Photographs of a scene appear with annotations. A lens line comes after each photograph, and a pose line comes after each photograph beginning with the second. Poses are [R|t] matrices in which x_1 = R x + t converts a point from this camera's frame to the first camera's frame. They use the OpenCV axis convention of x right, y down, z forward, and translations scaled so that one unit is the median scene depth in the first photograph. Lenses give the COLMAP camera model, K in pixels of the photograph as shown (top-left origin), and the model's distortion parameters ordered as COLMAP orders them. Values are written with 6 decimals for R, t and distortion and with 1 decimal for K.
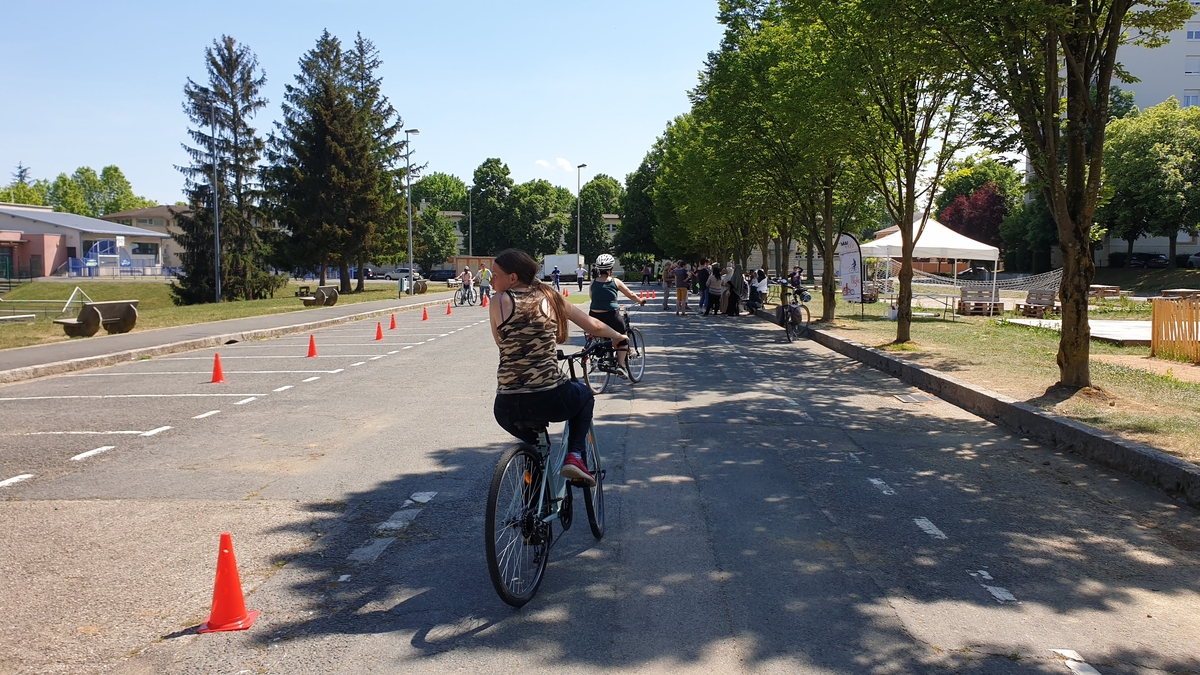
lens RADIAL K [[907.5, 0, 600.0], [0, 907.5, 337.5], [0, 0, 1]] dist [-0.000872, -0.002087]
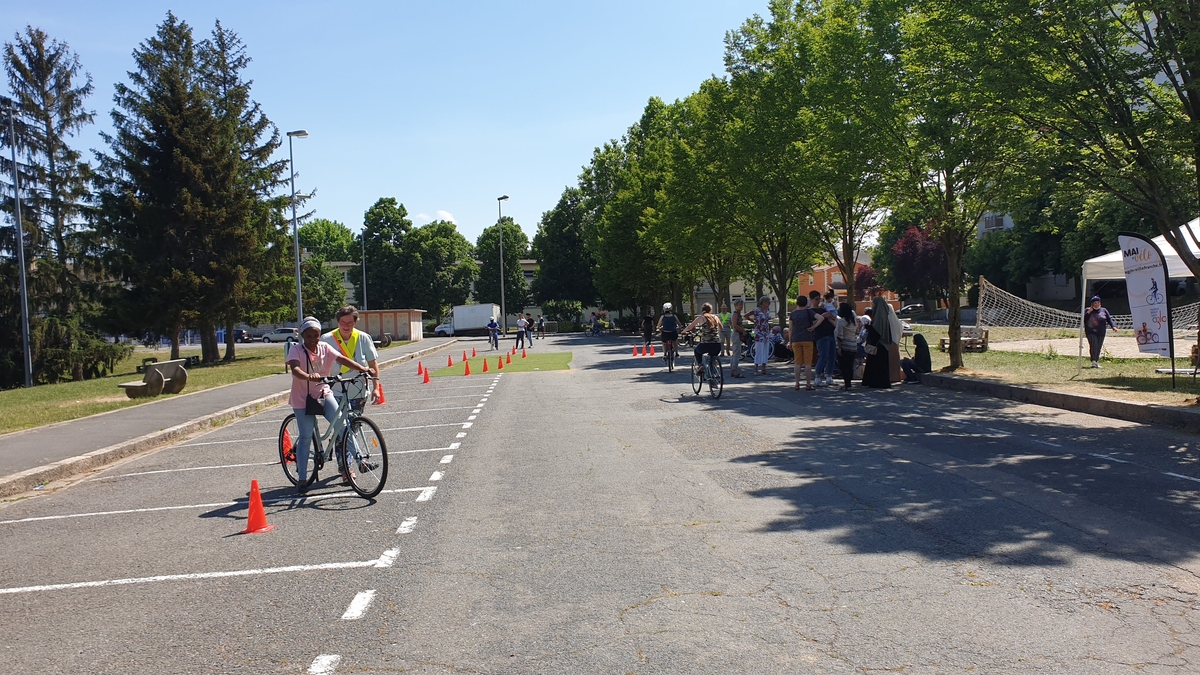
lens RADIAL K [[849.9, 0, 601.8], [0, 849.9, 355.8], [0, 0, 1]] dist [-0.053229, 0.044932]
pose [[0.987597, -0.042501, 0.151148, -0.062403], [0.047458, 0.998442, -0.029342, -0.018676], [-0.149665, 0.036151, 0.988076, 0.252132]]
